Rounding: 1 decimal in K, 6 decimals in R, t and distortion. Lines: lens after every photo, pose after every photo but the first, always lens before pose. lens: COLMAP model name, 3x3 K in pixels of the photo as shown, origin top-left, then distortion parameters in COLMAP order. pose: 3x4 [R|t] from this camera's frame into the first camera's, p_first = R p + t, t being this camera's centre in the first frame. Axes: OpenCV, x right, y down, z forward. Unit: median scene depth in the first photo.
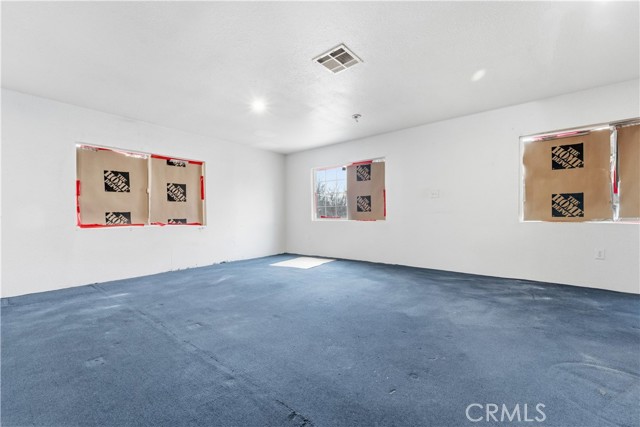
lens RADIAL K [[261.0, 0, 323.3], [0, 261.0, 211.7], [0, 0, 1]] dist [0.001698, -0.000119]
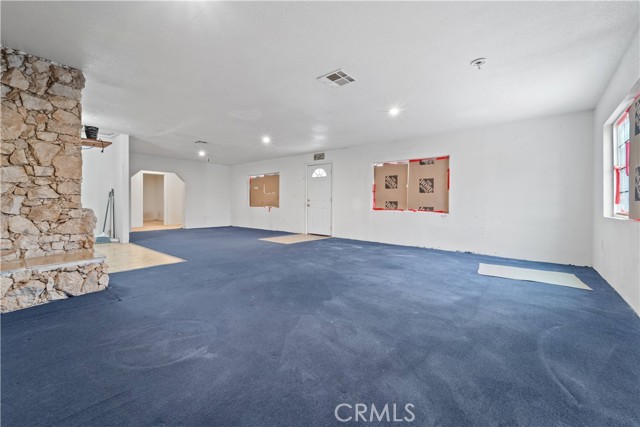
lens RADIAL K [[261.0, 0, 318.1], [0, 261.0, 207.0], [0, 0, 1]] dist [0.001698, -0.000119]
pose [[-0.025453, 0.022743, -0.999417, 0.928713], [0.001539, 0.999741, 0.022711, -0.000763], [0.999675, -0.000960, -0.025481, 0.680708]]
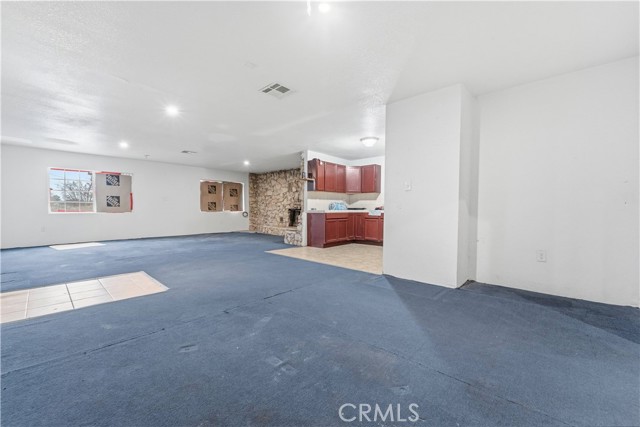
lens RADIAL K [[261.0, 0, 321.8], [0, 261.0, 216.6], [0, 0, 1]] dist [0.001698, -0.000119]
pose [[0.072555, -0.021373, 0.997135, -1.837609], [-0.014785, 0.999637, 0.022503, 0.008635], [-0.997255, -0.016375, 0.072213, -0.419624]]
